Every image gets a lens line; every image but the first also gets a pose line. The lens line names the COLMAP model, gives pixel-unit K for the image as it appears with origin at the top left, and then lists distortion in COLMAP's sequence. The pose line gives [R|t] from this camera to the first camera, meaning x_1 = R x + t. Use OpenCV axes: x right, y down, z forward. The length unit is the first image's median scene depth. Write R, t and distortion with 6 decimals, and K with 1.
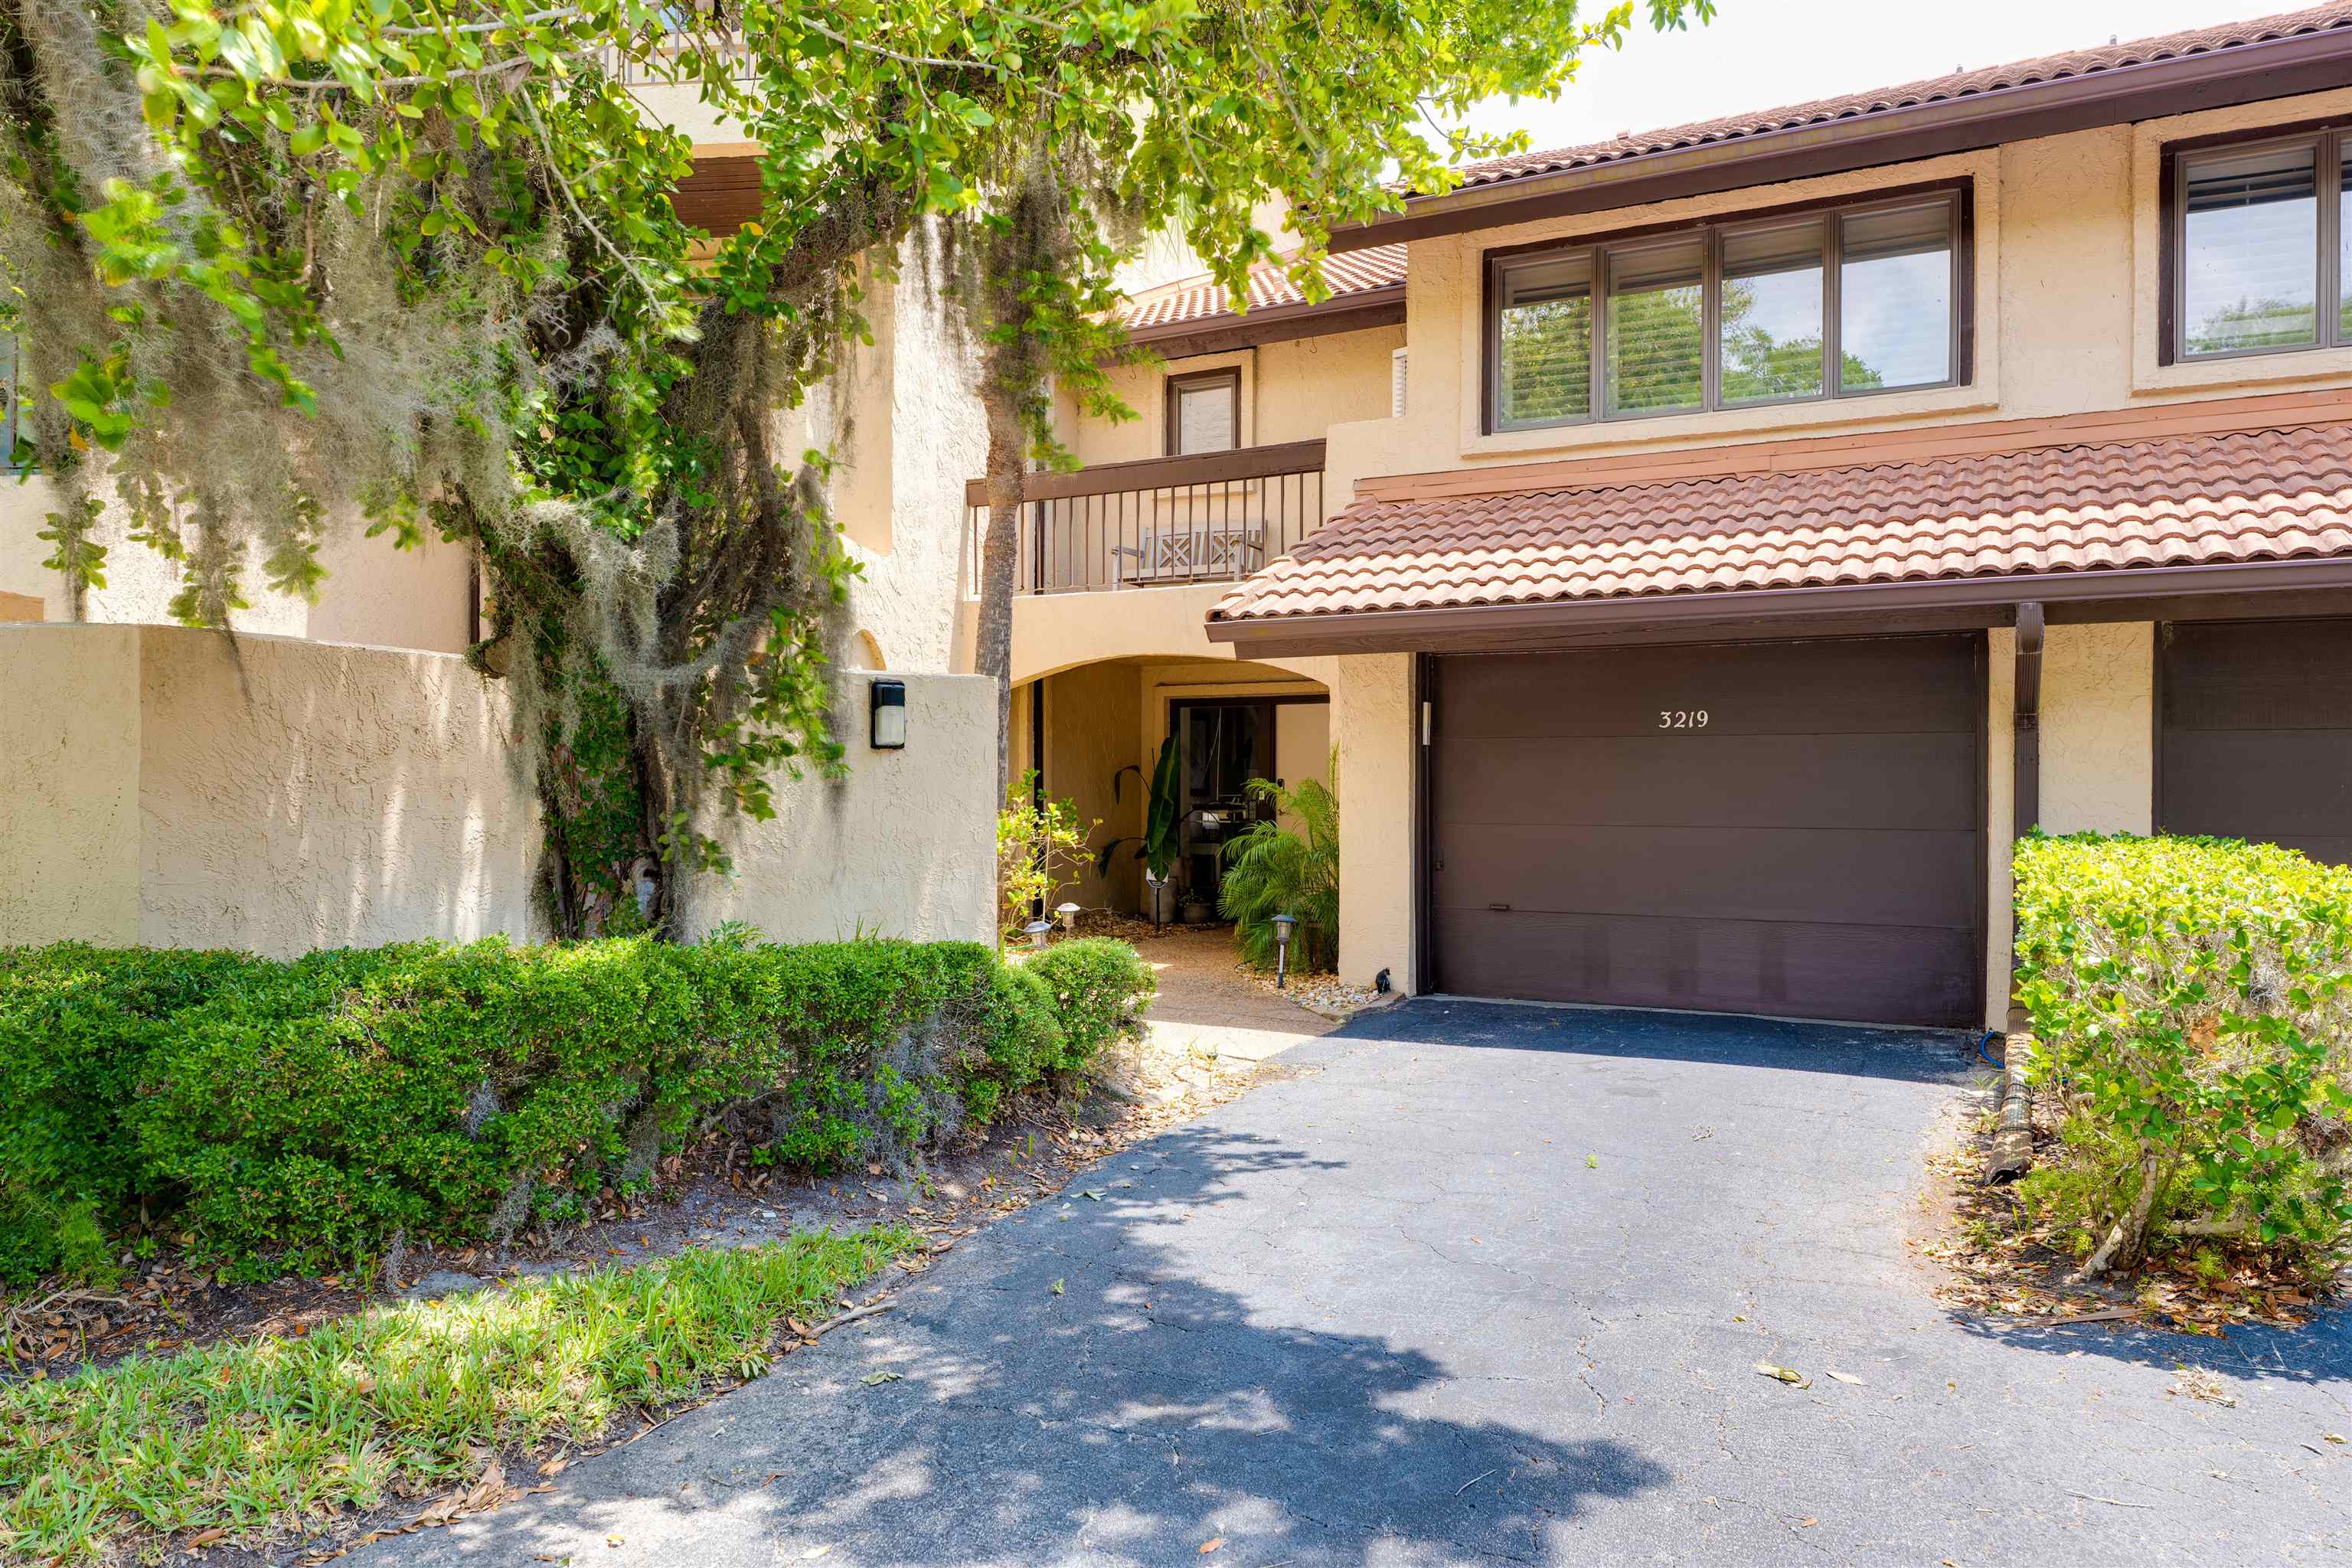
lens RADIAL K [[1562.6, 0, 1168.1], [0, 1562.6, 786.9], [0, 0, 1]] dist [-0.006408, -0.000387]
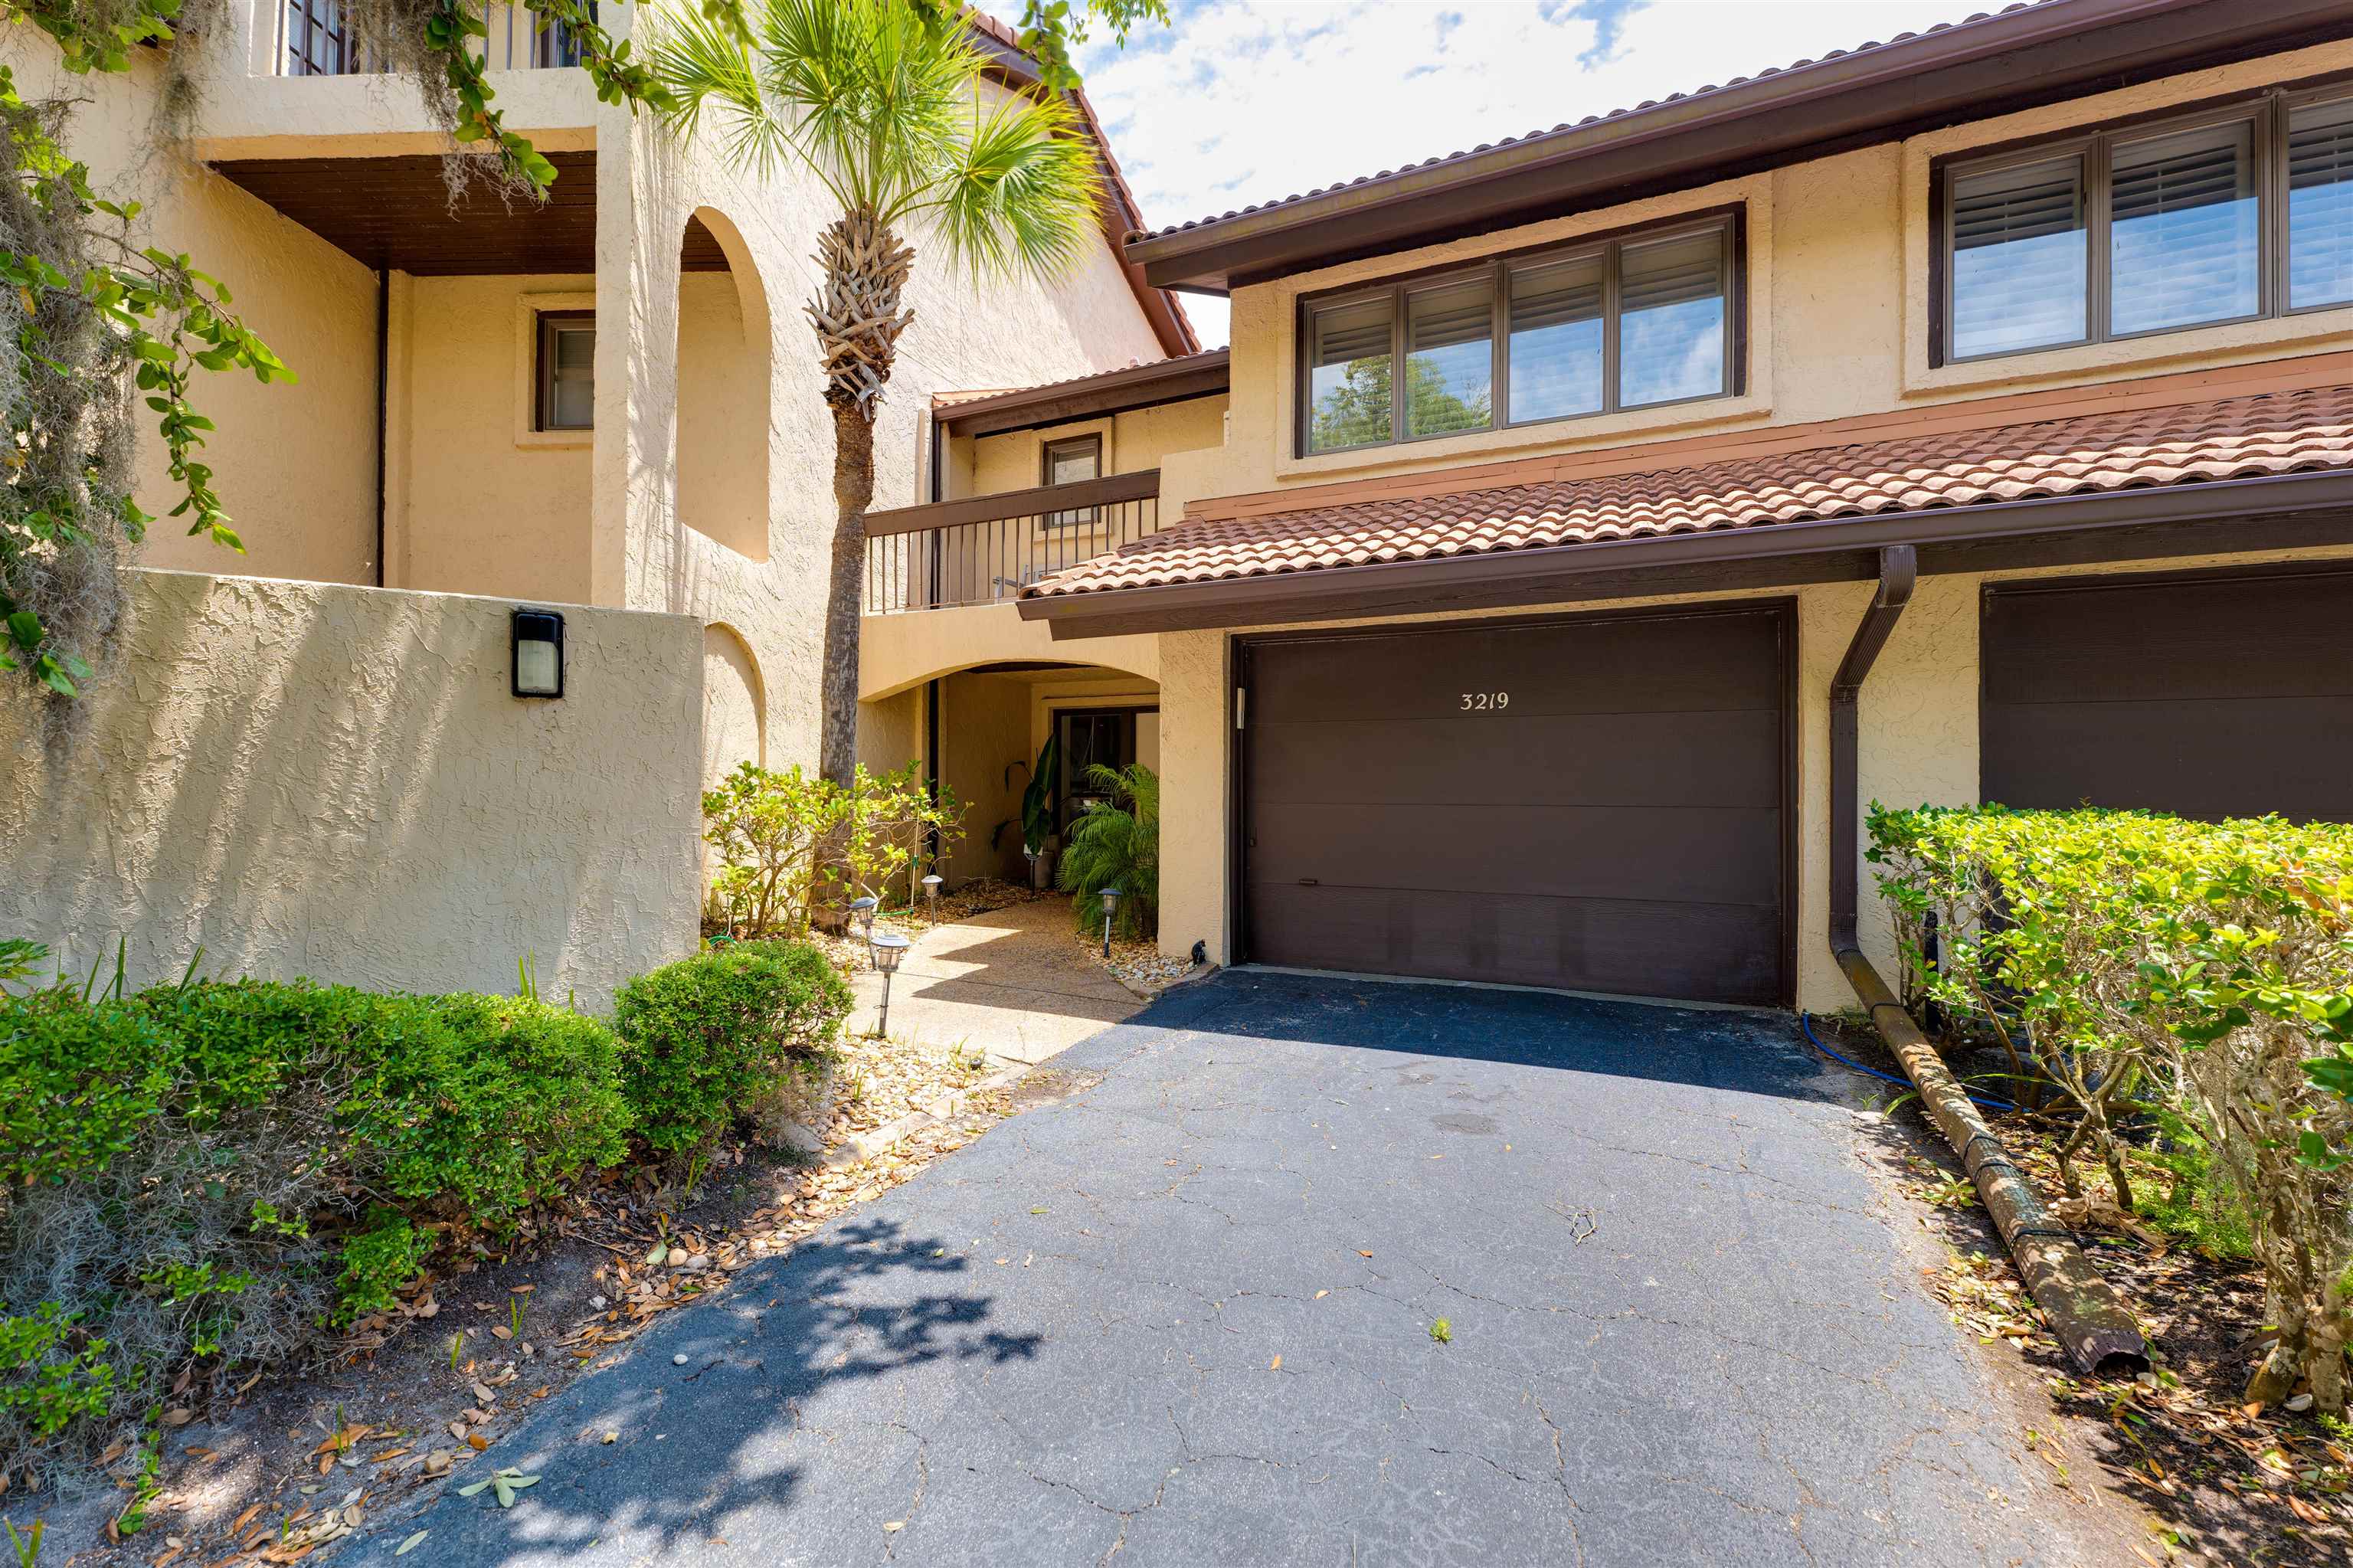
lens RADIAL K [[950.4, 0, 1173.4], [0, 950.4, 784.0], [0, 0, 1]] dist [0.002692, -0.000010]
pose [[0.998174, 0.003530, 0.060305, 0.095356], [-0.002987, 0.999954, -0.009083, 0.019693], [-0.060334, 0.008886, 0.998139, 0.421908]]
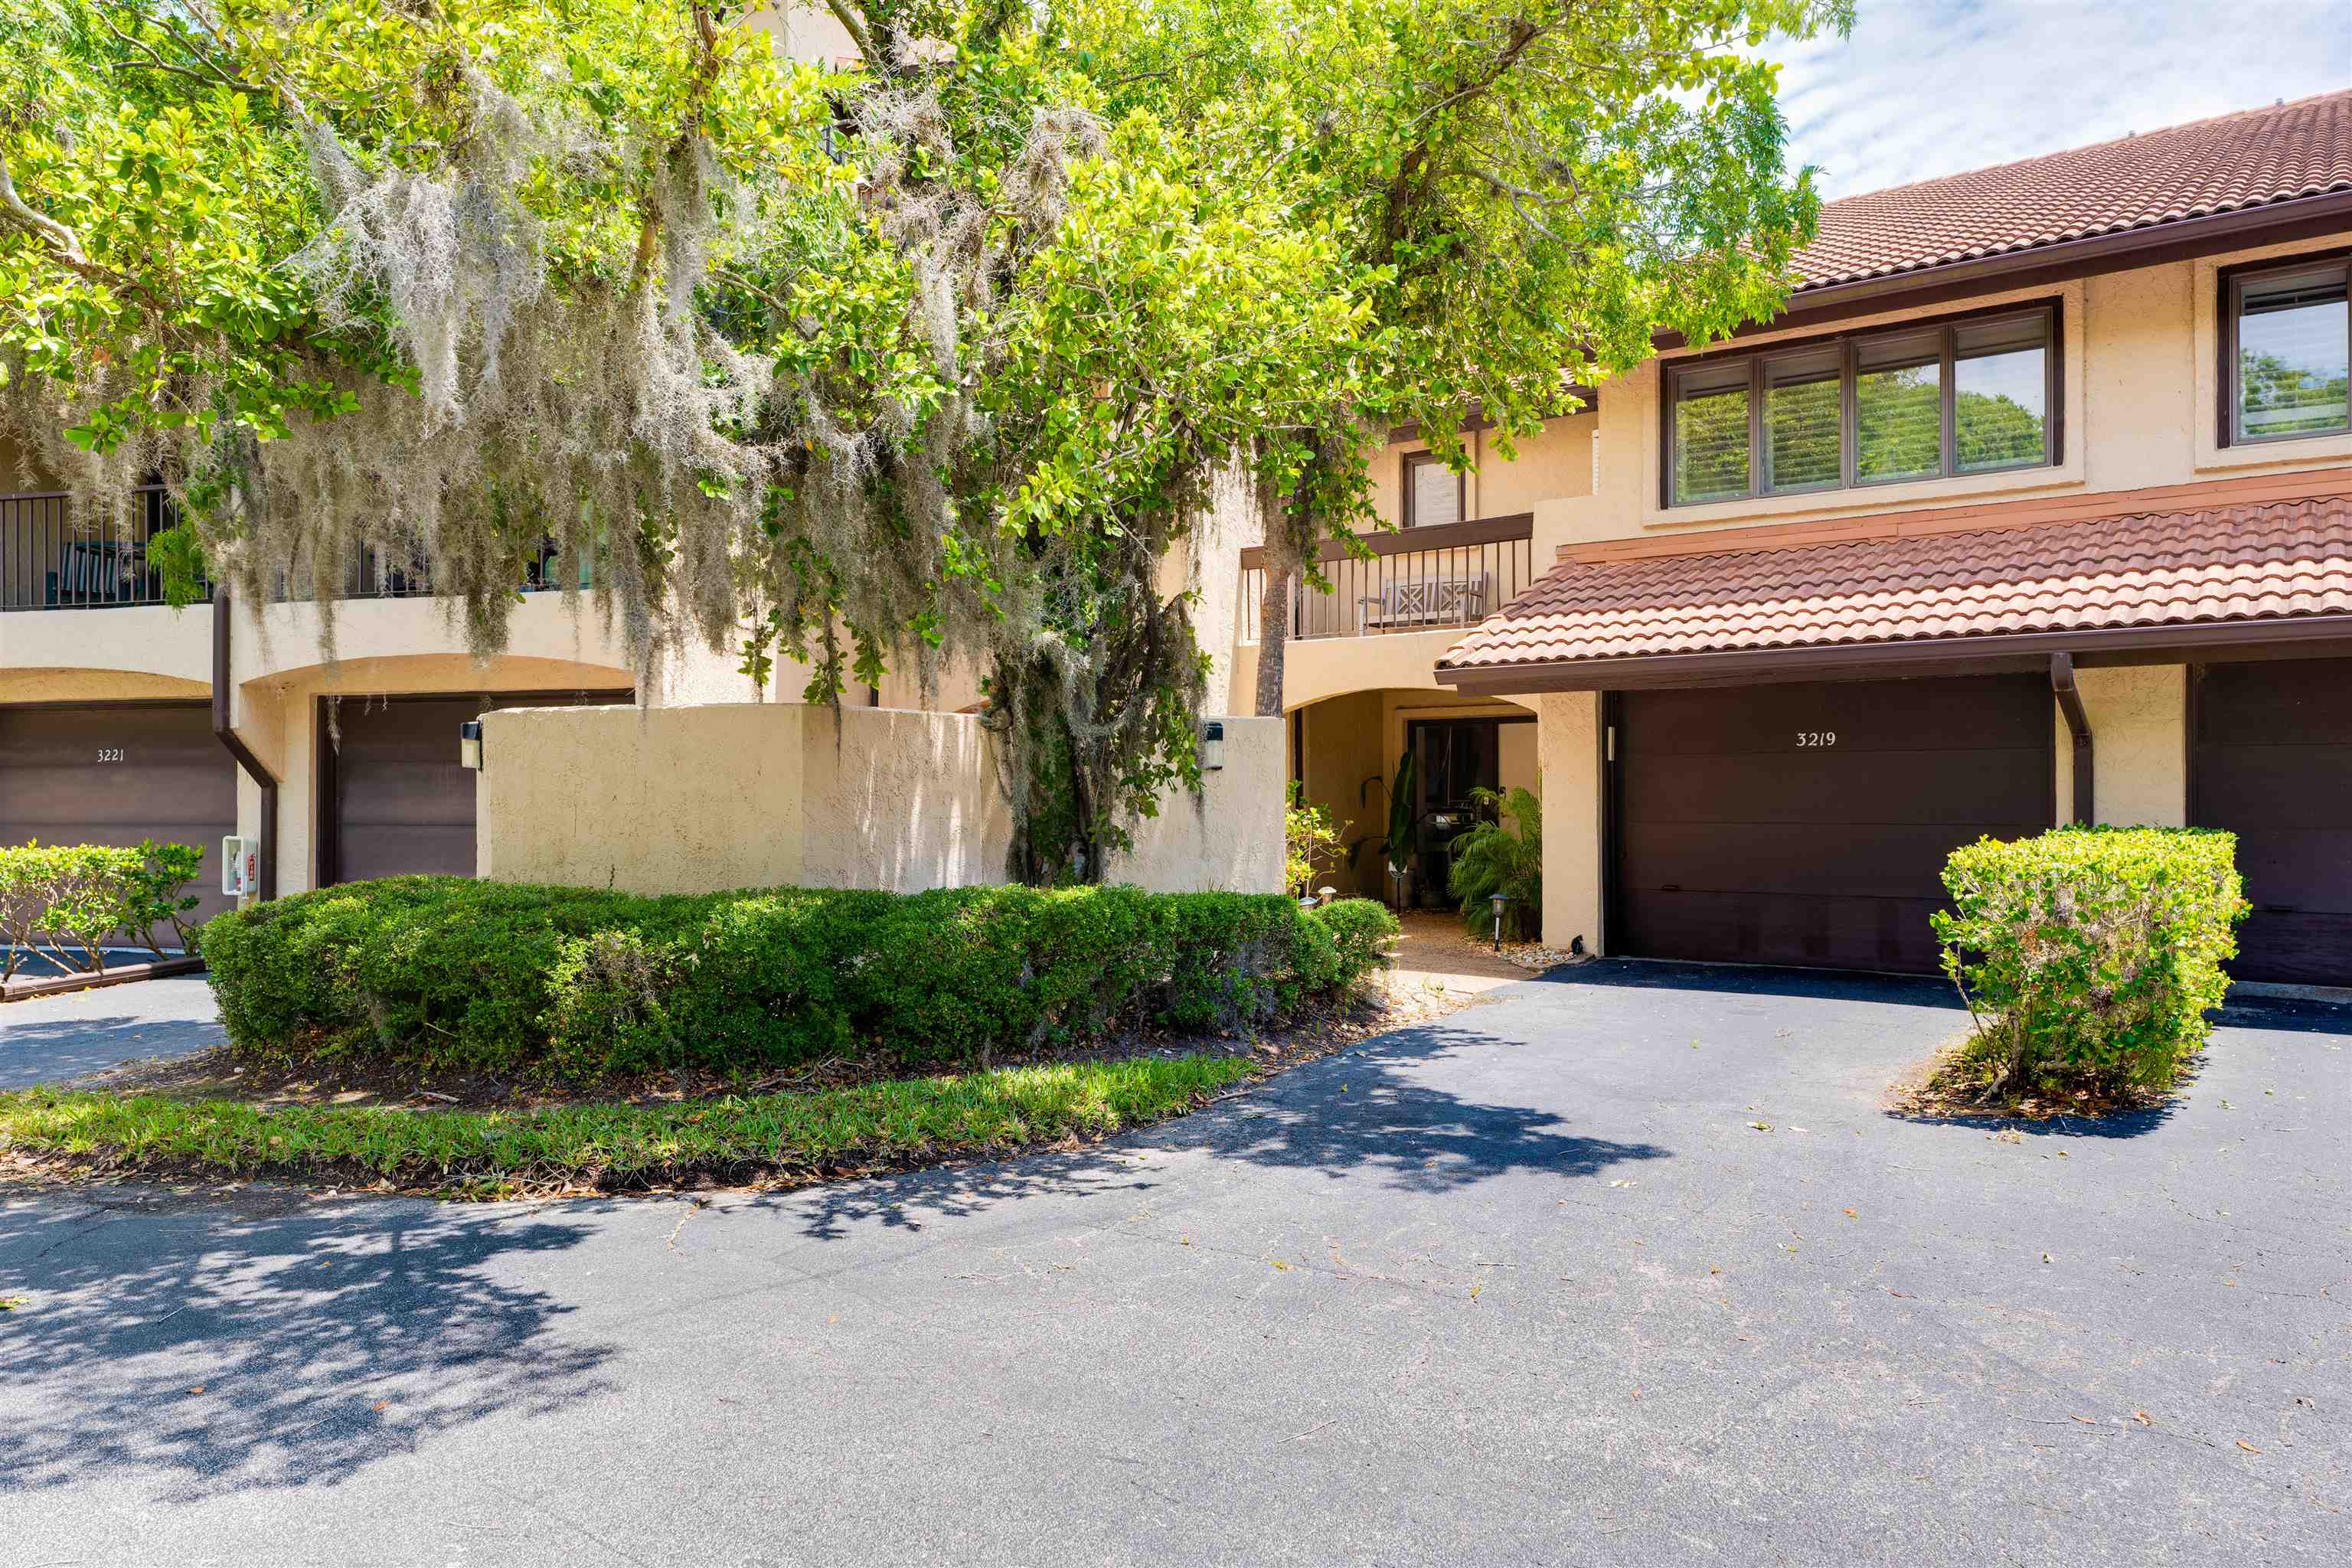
lens RADIAL K [[1562.6, 0, 1166.9], [0, 1562.6, 787.3], [0, 0, 1]] dist [-0.006408, -0.000387]
pose [[0.988457, -0.006432, -0.151365, -0.000442], [0.005831, 0.999973, -0.004412, -0.001686], [0.151389, 0.003479, 0.988468, -0.370207]]
